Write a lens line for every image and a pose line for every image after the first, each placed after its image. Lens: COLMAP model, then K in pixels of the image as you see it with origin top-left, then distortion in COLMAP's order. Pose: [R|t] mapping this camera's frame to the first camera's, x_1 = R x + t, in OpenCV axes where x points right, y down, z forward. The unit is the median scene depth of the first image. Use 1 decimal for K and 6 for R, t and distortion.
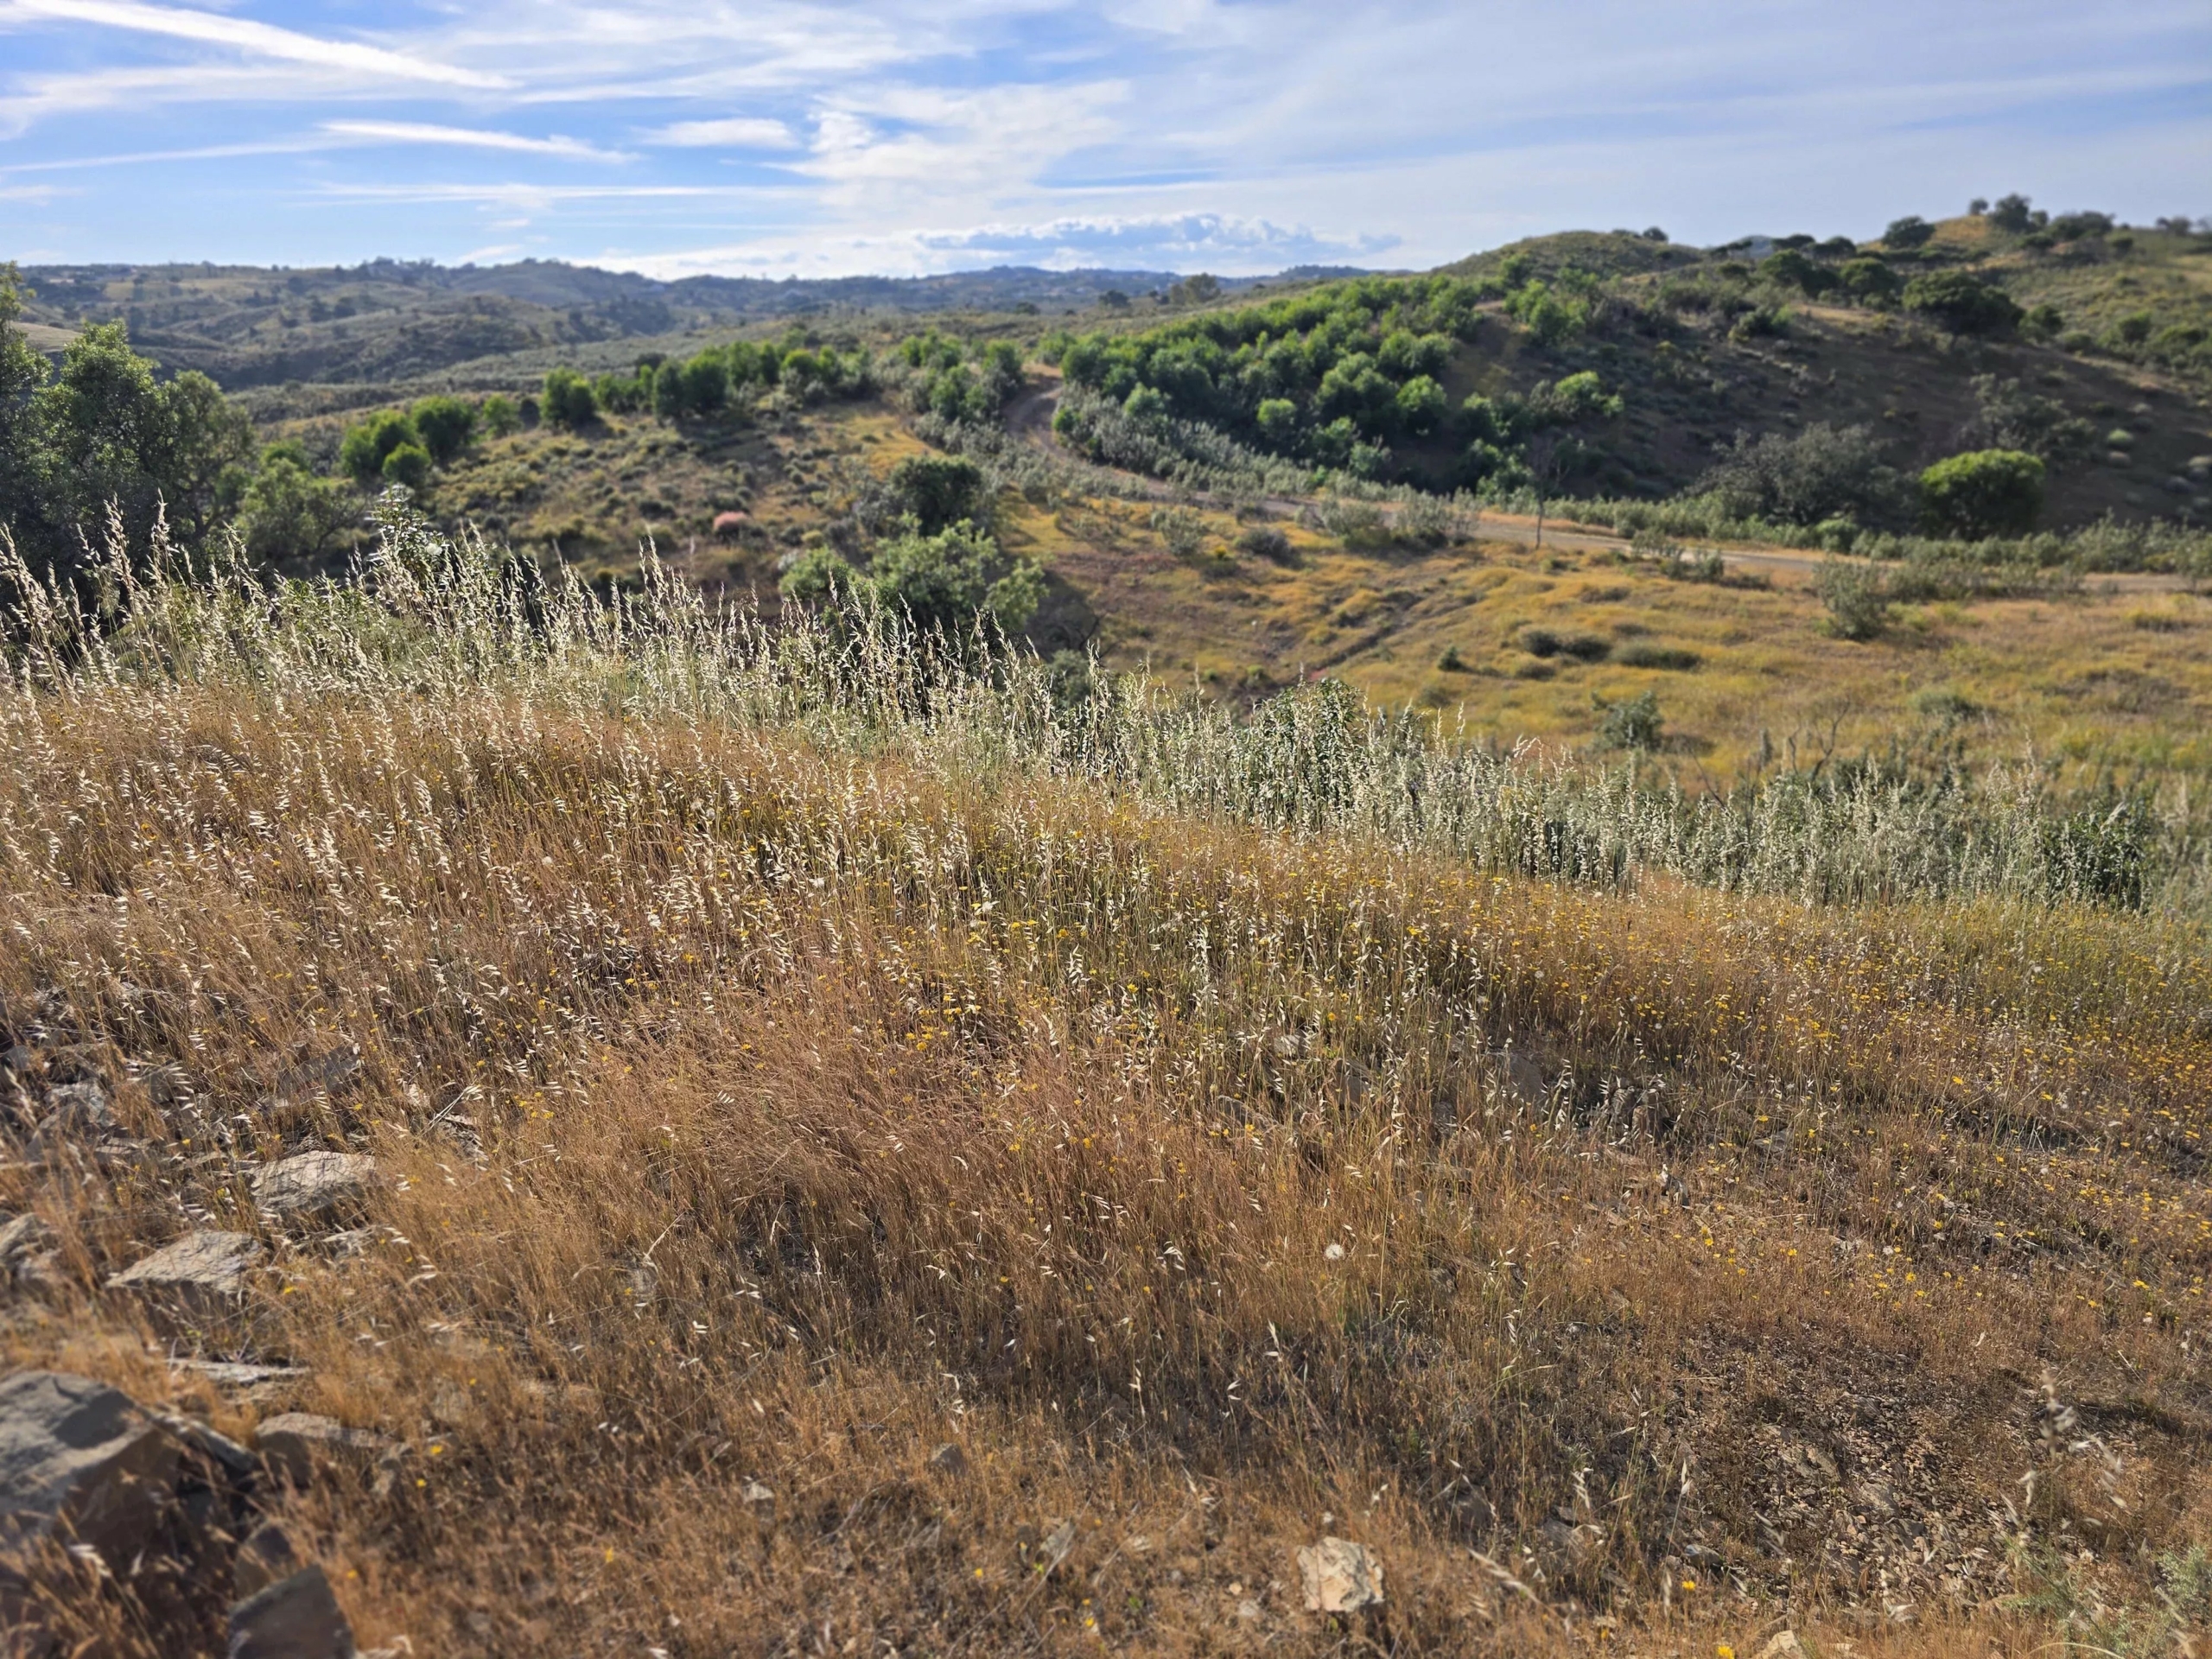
lens RADIAL K [[1494.2, 0, 1106.0], [0, 1494.2, 826.2], [0, 0, 1]] dist [0.059372, -0.048139]
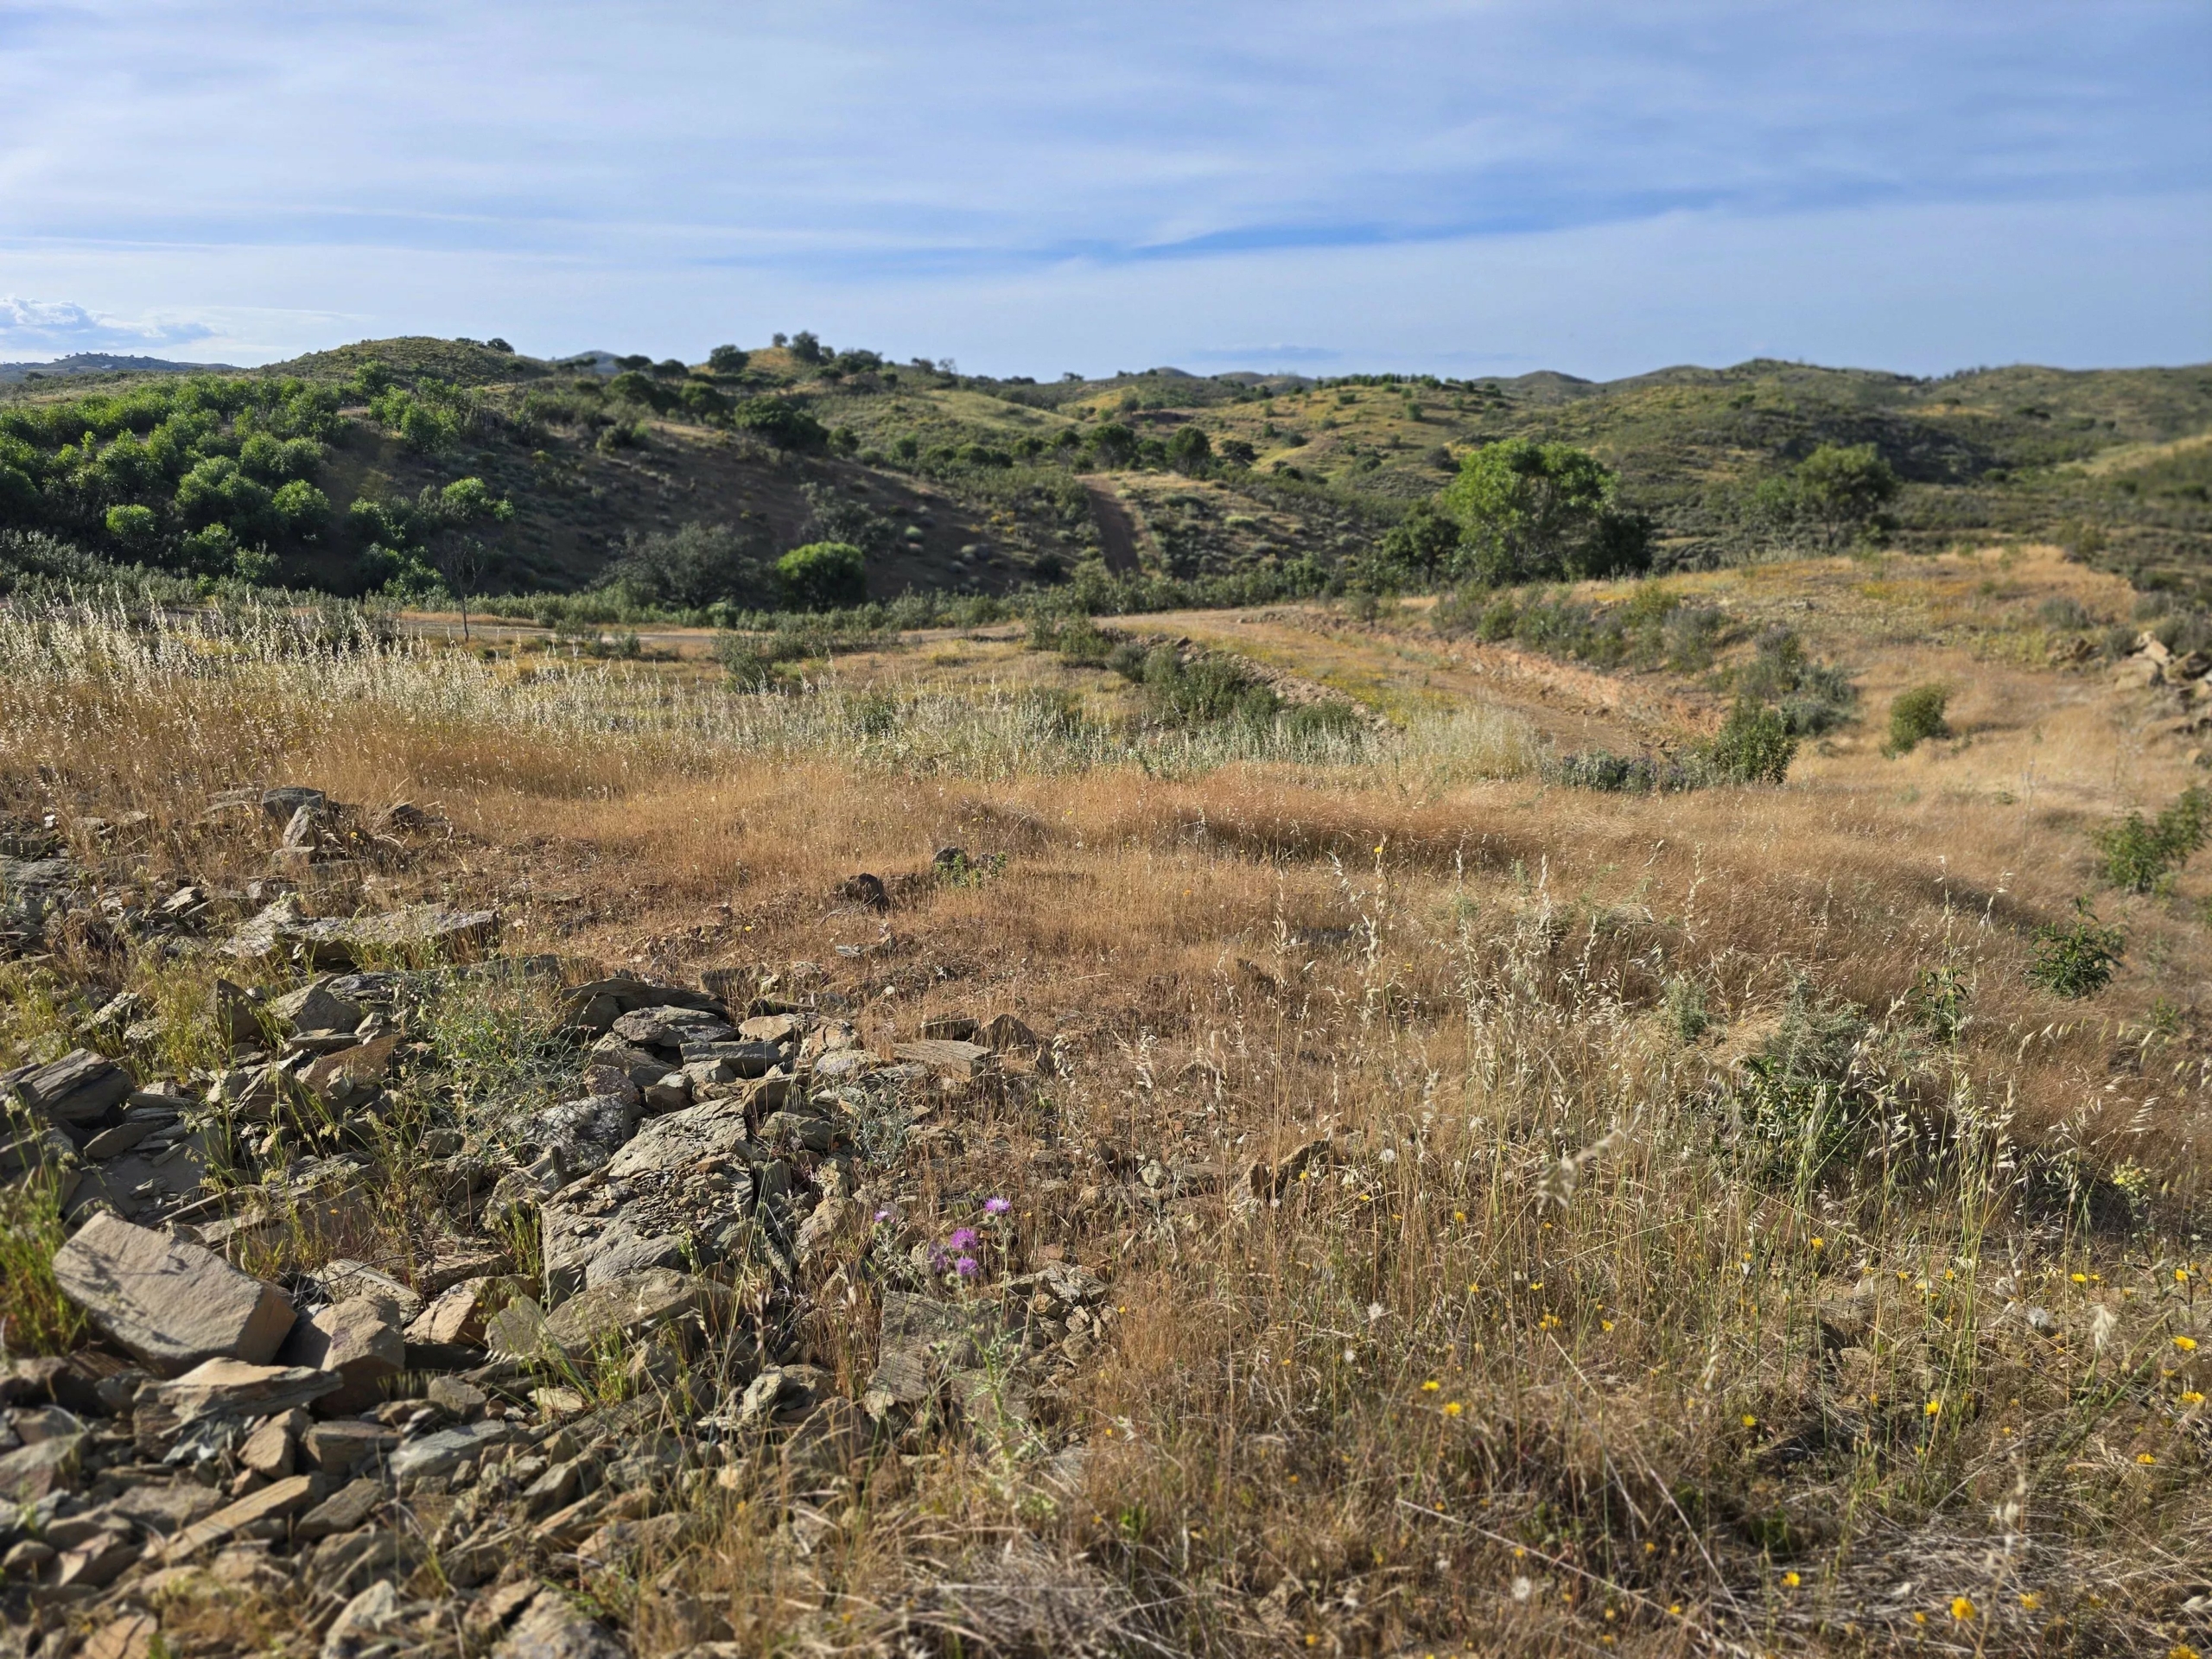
lens RADIAL K [[1498.5, 0, 1108.6], [0, 1498.5, 834.3], [0, 0, 1]] dist [0.064549, -0.053762]
pose [[0.768758, -0.150889, 0.621485, -0.036453], [0.188208, 0.982113, 0.005638, 0.020849], [-0.611219, 0.112634, 0.783406, -0.073356]]
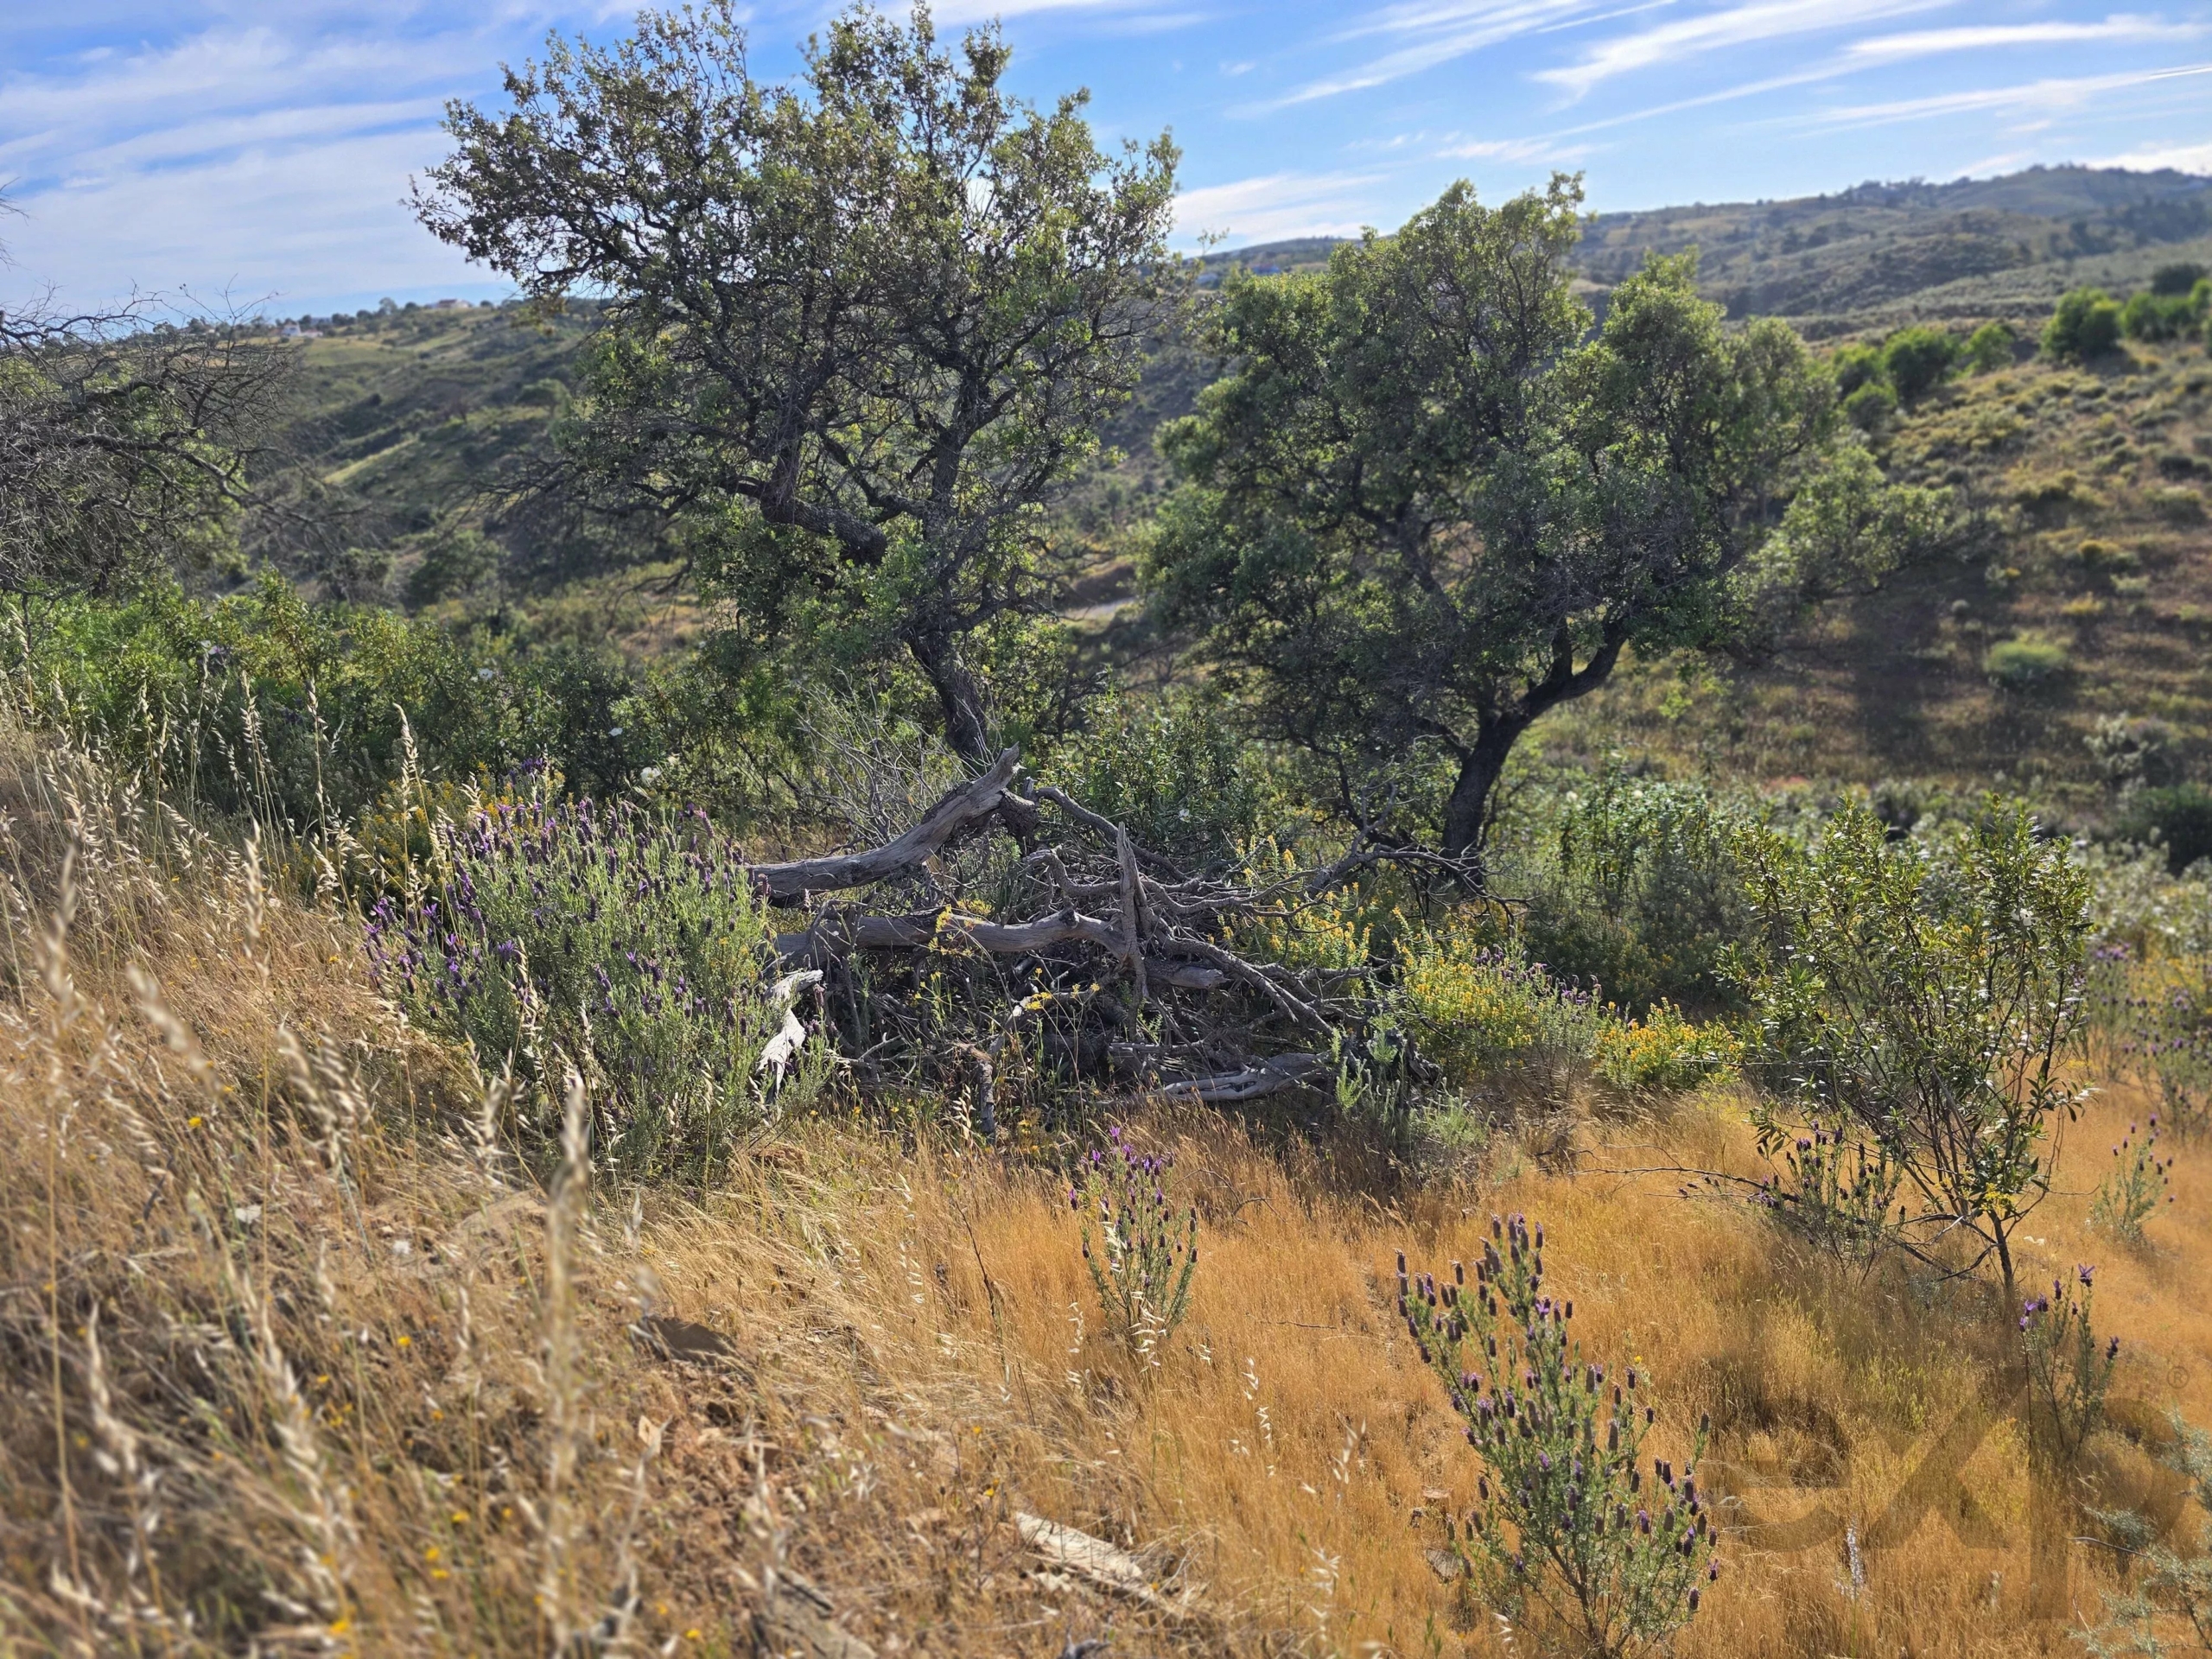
lens RADIAL K [[1498.5, 0, 1091.8], [0, 1498.5, 825.9], [0, 0, 1]] dist [0.064549, -0.053762]
pose [[0.650426, 0.219558, -0.727145, -0.042445], [-0.190211, 0.973891, 0.123919, -0.017549], [0.735367, 0.057711, 0.675207, 0.055401]]
